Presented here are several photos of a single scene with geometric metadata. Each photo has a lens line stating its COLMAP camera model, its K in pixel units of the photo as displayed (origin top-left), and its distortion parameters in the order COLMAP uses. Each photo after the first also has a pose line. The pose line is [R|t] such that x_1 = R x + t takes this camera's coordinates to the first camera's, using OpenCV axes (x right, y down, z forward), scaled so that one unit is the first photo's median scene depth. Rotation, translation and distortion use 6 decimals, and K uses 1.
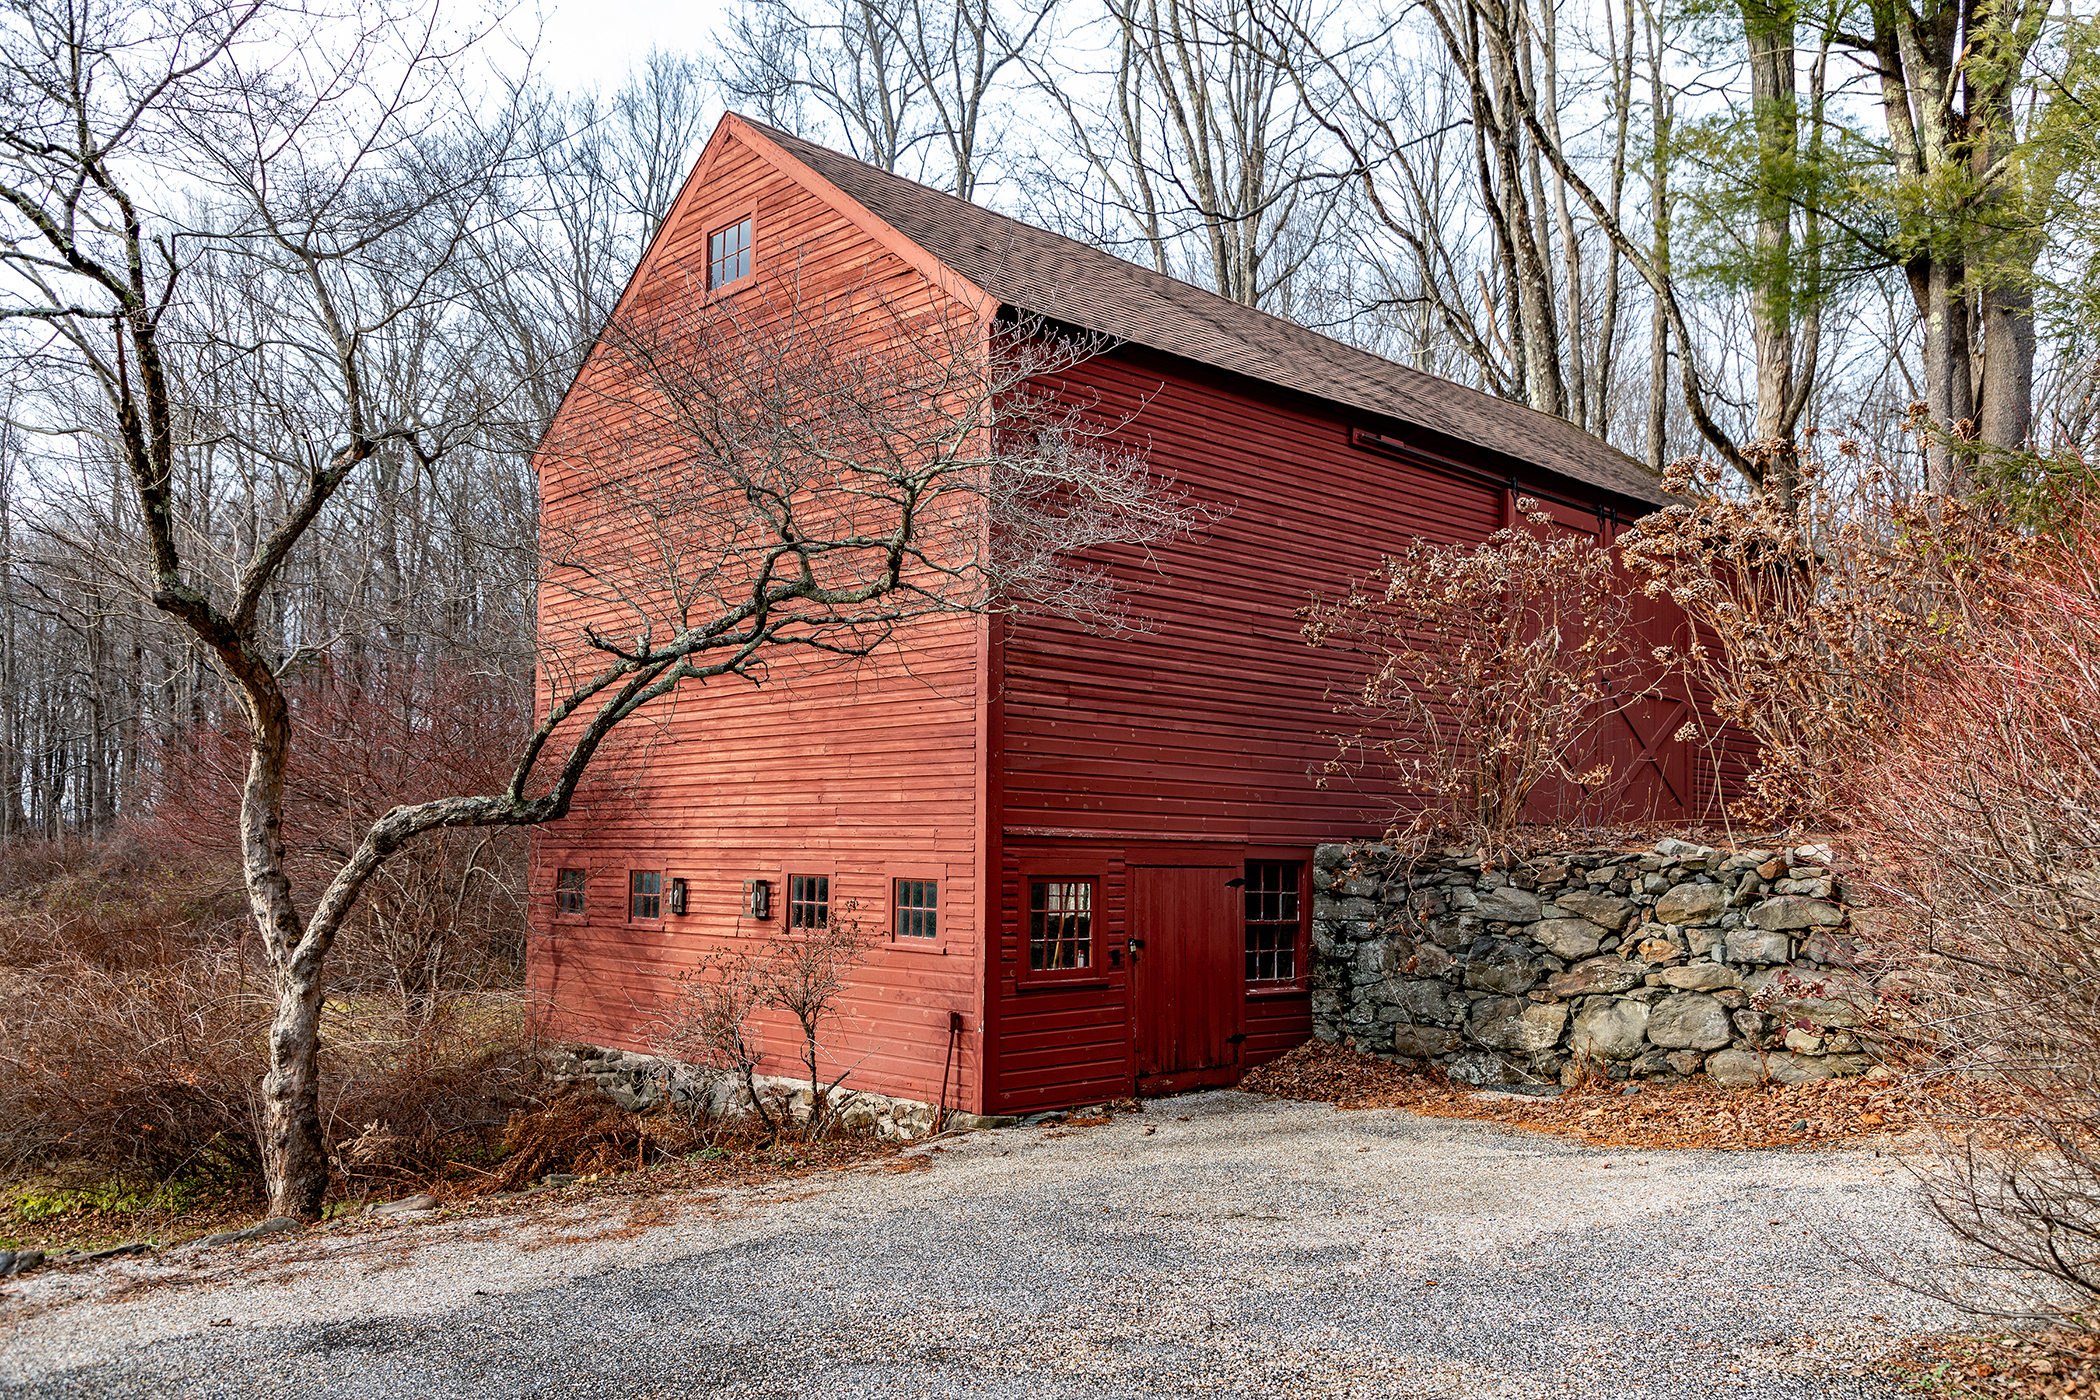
lens RADIAL K [[1694.8, 0, 1050.6], [0, 1694.8, 739.4], [0, 0, 1]] dist [-0.017116, 0.000376]
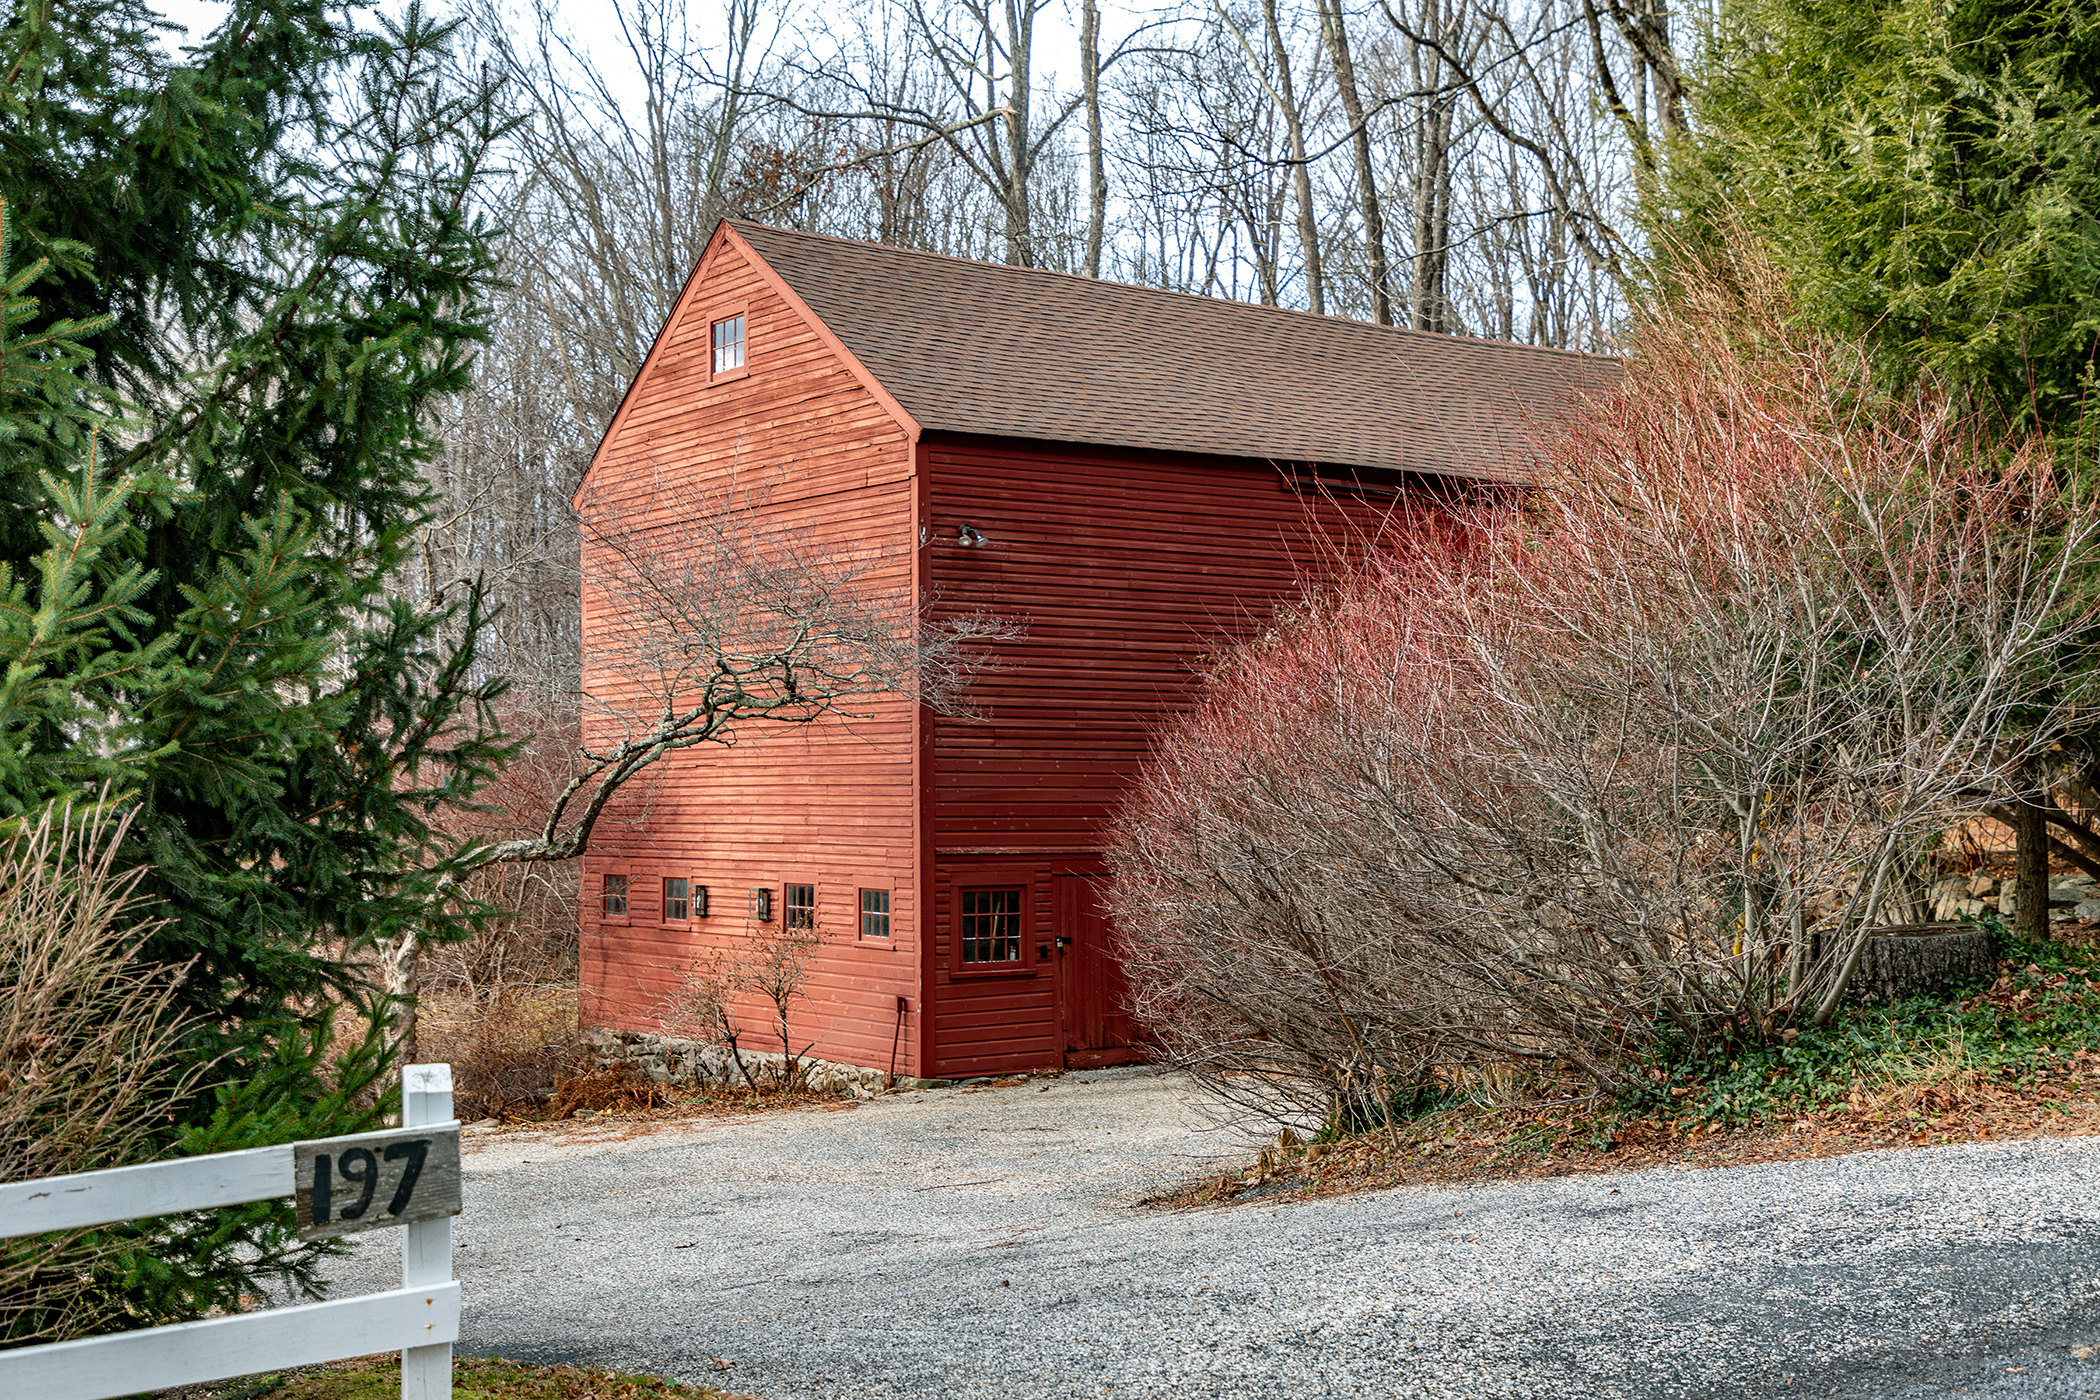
lens RADIAL K [[2496.8, 0, 1049.9], [0, 2496.8, 698.6], [0, 0, 1]] dist [0.022503, 0.000000]
pose [[0.991018, -0.017886, -0.132525, 0.284470], [0.021551, 0.999422, 0.026274, -0.098895], [0.131978, -0.028894, 0.990831, -0.759857]]
